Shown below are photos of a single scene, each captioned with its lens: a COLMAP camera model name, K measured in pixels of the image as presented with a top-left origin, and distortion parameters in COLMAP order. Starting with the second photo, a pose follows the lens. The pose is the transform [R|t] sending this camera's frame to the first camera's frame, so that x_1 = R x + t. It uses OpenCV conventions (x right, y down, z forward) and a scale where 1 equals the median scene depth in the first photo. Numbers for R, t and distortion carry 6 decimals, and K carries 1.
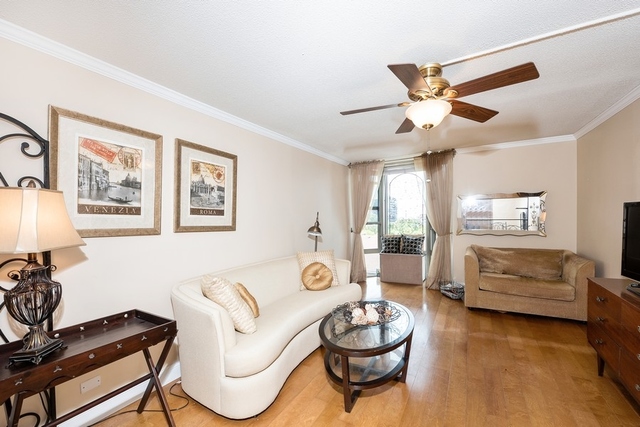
lens RADIAL K [[260.8, 0, 319.5], [0, 260.8, 211.4], [0, 0, 1]] dist [-0.000499, -0.000977]
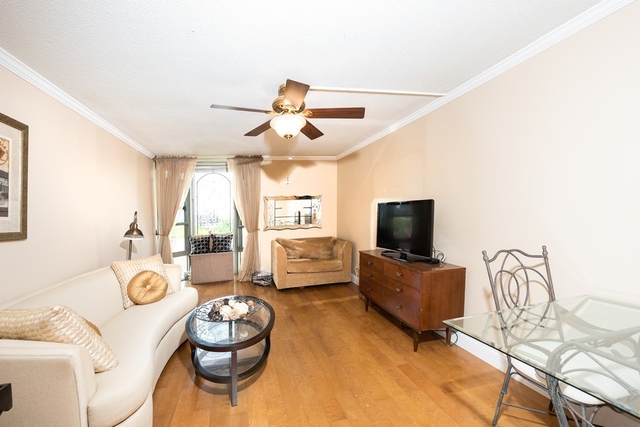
lens RADIAL K [[260.8, 0, 300.8], [0, 260.8, 216.3], [0, 0, 1]] dist [-0.000499, -0.000977]
pose [[0.757494, -0.021611, 0.652484, -0.132630], [0.010533, 0.999726, 0.020884, 0.005235], [-0.652757, -0.008947, 0.757514, 0.026518]]
